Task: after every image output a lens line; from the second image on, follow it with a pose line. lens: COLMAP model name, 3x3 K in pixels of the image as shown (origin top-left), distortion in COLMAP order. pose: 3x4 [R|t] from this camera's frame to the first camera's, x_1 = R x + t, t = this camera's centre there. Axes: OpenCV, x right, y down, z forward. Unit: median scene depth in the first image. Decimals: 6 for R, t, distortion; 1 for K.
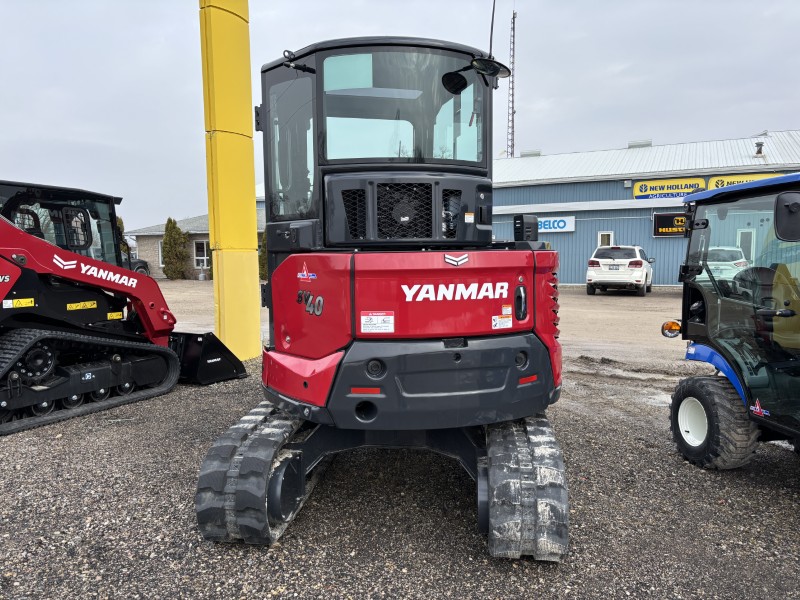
lens RADIAL K [[594.9, 0, 400.0], [0, 594.9, 300.0], [0, 0, 1]] dist [0.029638, 0.000301]
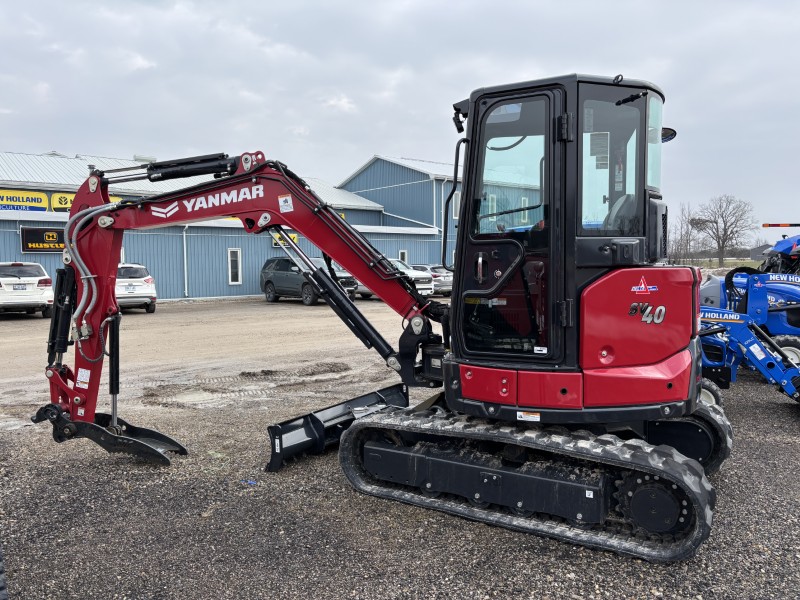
lens RADIAL K [[594.9, 0, 400.0], [0, 594.9, 300.0], [0, 0, 1]] dist [0.029638, 0.000301]
pose [[0.486258, -0.049828, 0.872394, -0.144797], [0.075050, 0.997065, 0.015117, -0.007644], [-0.870587, 0.058123, 0.488570, 0.093360]]
